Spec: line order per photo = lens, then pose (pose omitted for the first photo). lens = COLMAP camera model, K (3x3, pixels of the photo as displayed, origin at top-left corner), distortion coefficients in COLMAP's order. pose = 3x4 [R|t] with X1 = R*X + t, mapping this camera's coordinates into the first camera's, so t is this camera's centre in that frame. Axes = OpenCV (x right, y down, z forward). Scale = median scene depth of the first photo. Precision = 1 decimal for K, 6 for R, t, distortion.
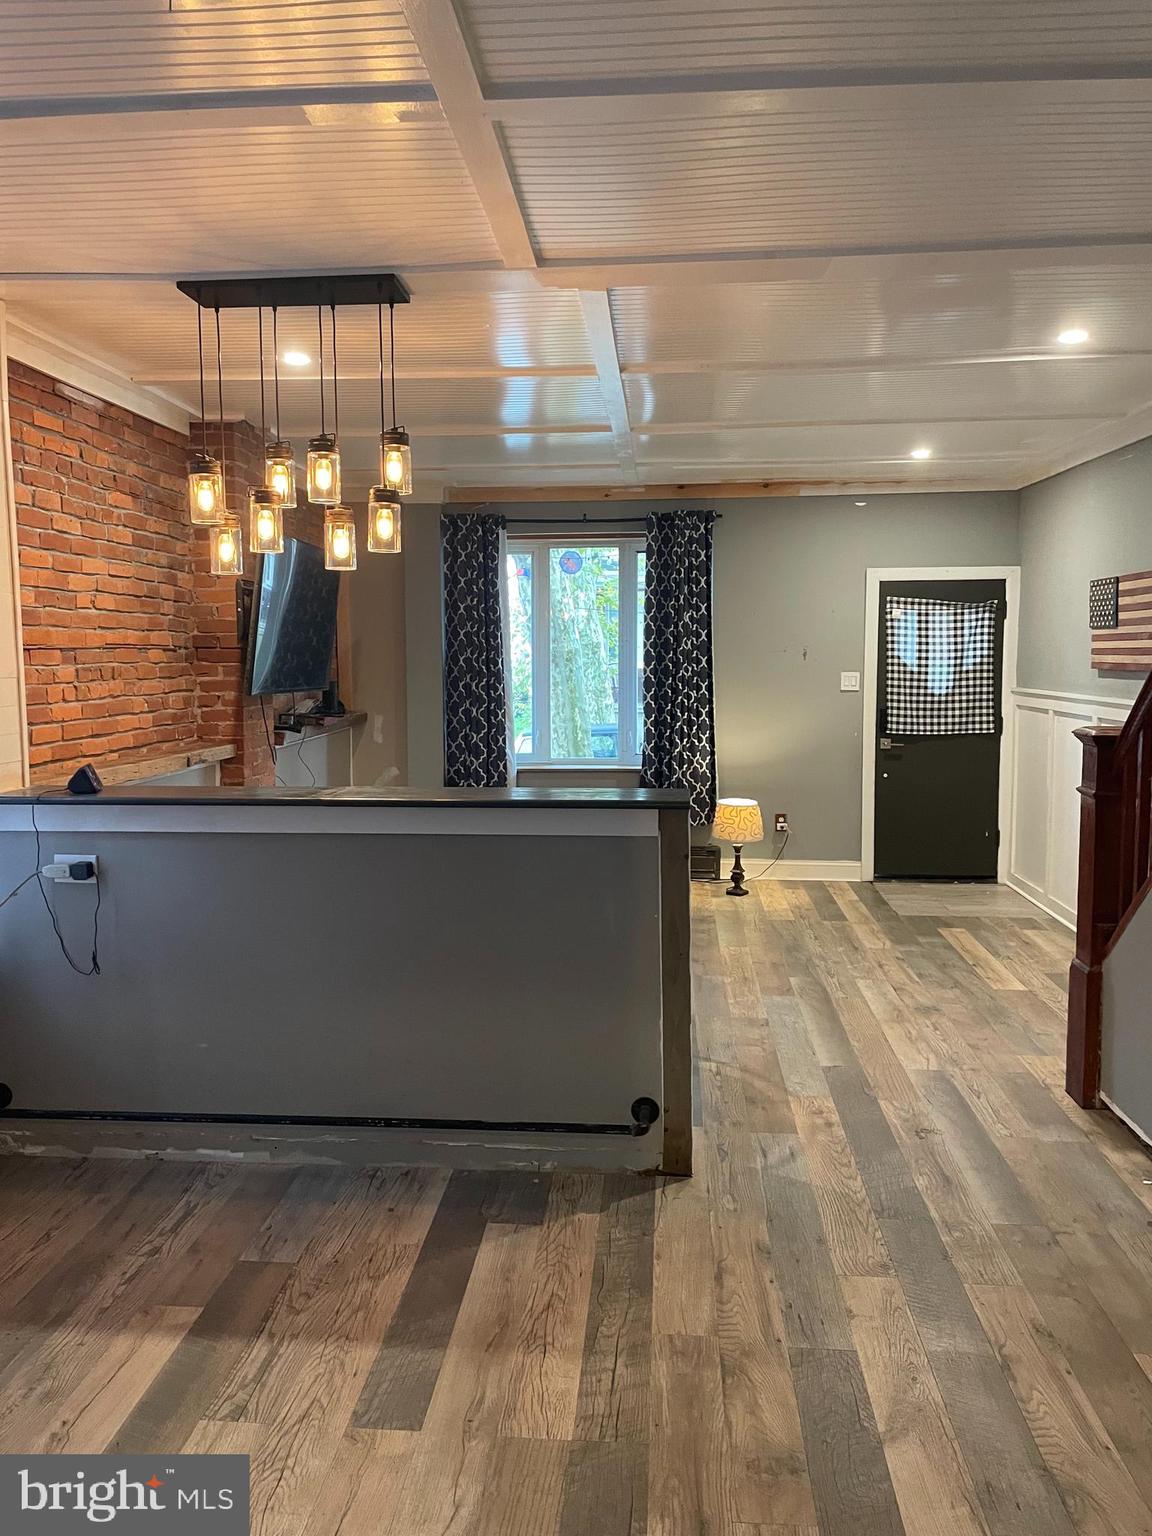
lens RADIAL K [[1157.9, 0, 574.5], [0, 1157.9, 762.5], [0, 0, 1]] dist [0.088729, -0.110454]
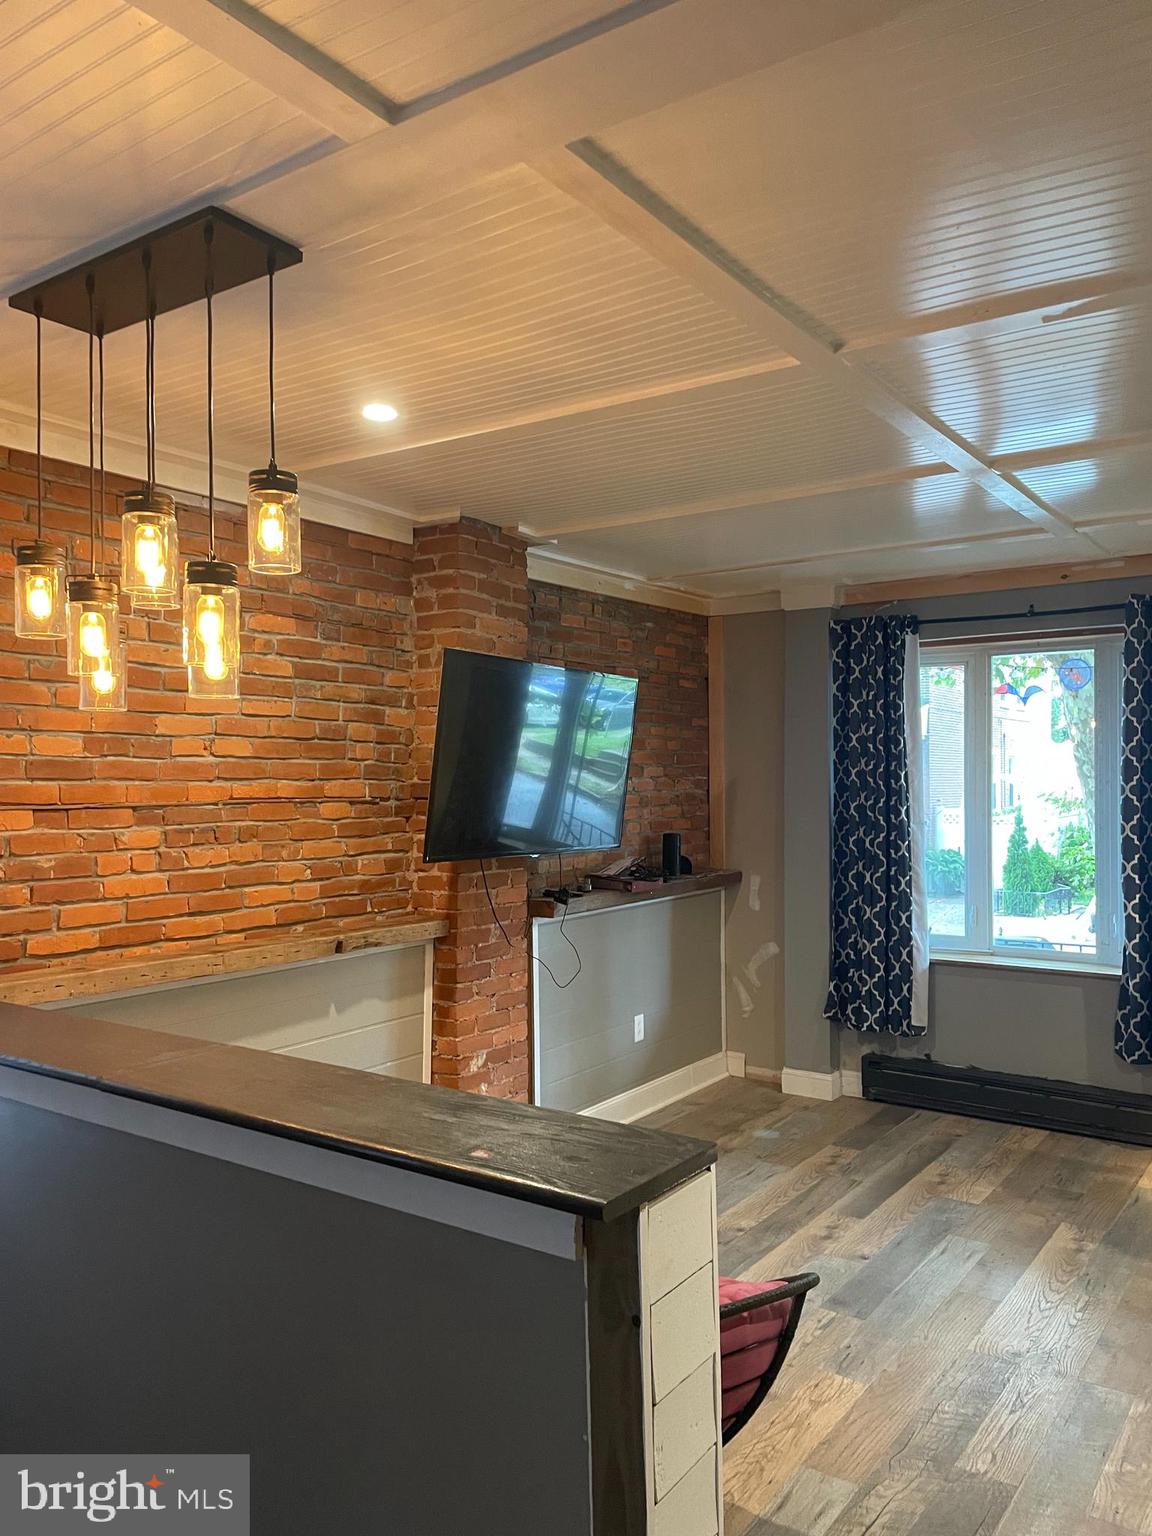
lens RADIAL K [[1157.9, 0, 574.0], [0, 1157.9, 774.3], [0, 0, 1]] dist [0.088729, -0.110454]
pose [[0.862840, -0.000361, -0.505476, 0.130024], [-0.049276, 0.995177, -0.084823, -0.037380], [0.503069, 0.098097, 0.858661, 0.259823]]
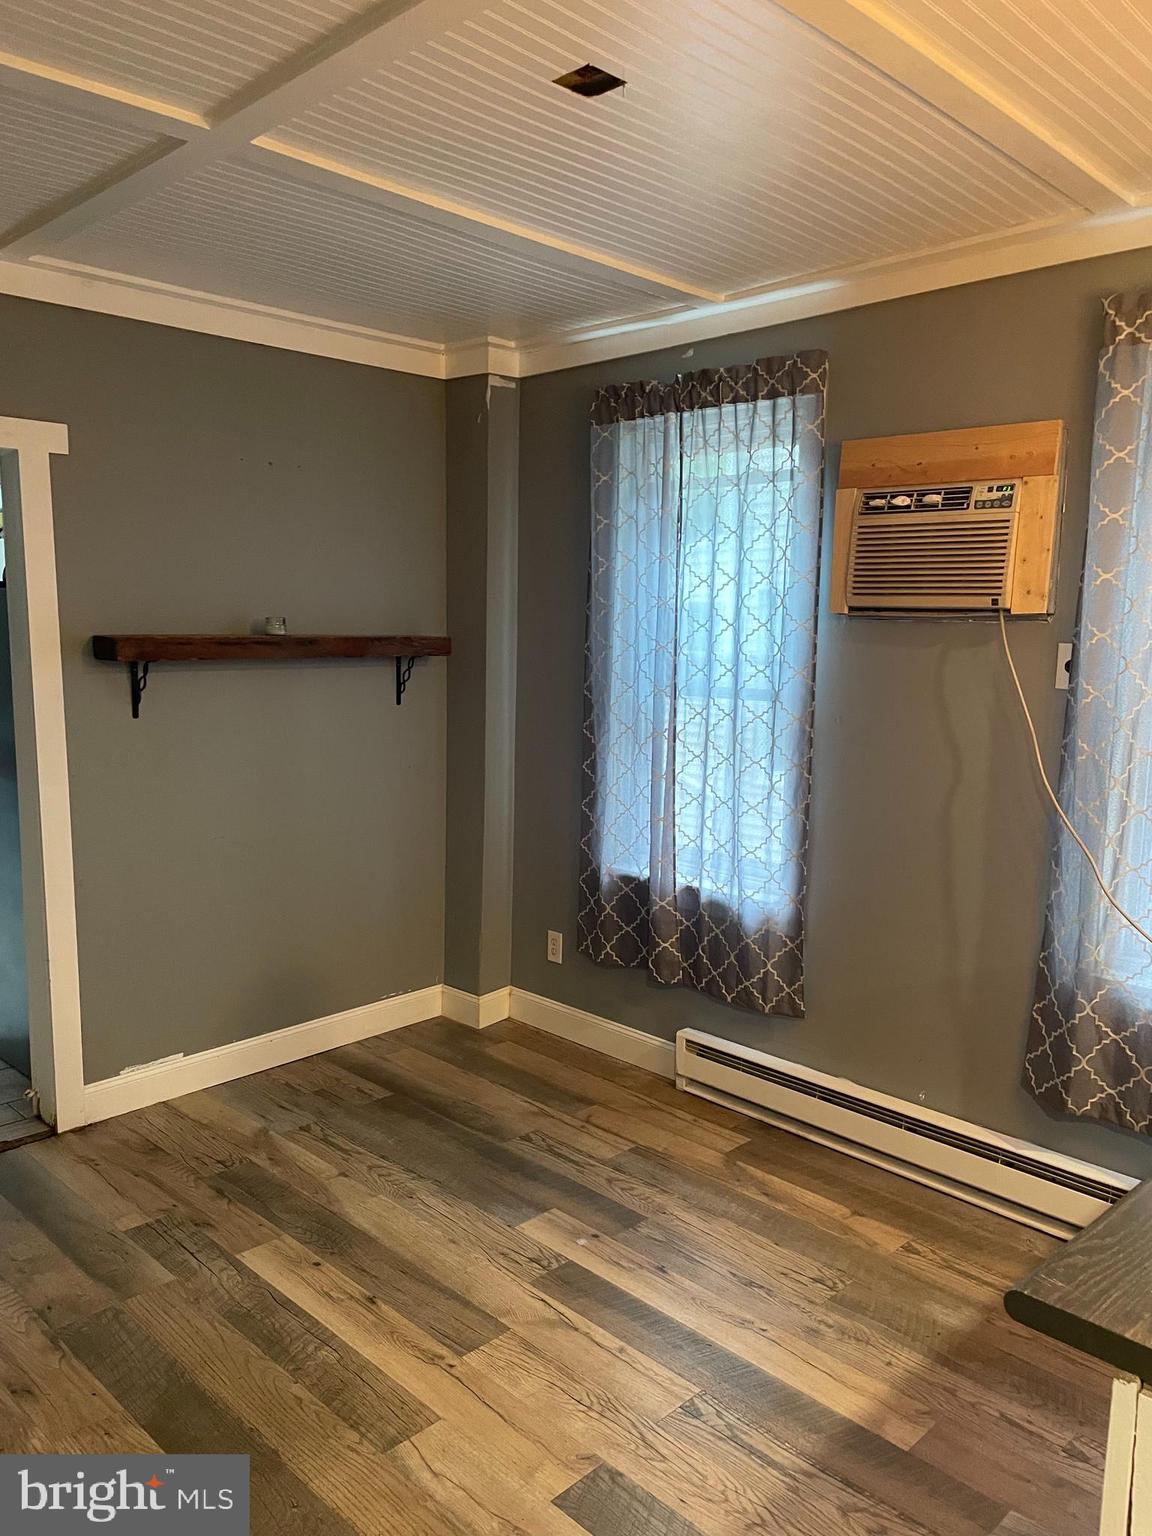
lens RADIAL K [[1157.9, 0, 575.9], [0, 1157.9, 770.3], [0, 0, 1]] dist [0.088729, -0.110454]
pose [[-0.636414, 0.101841, -0.764595, 0.511105], [-0.091568, 0.974261, 0.205985, -0.194820], [0.765893, 0.201105, -0.610708, 1.457781]]
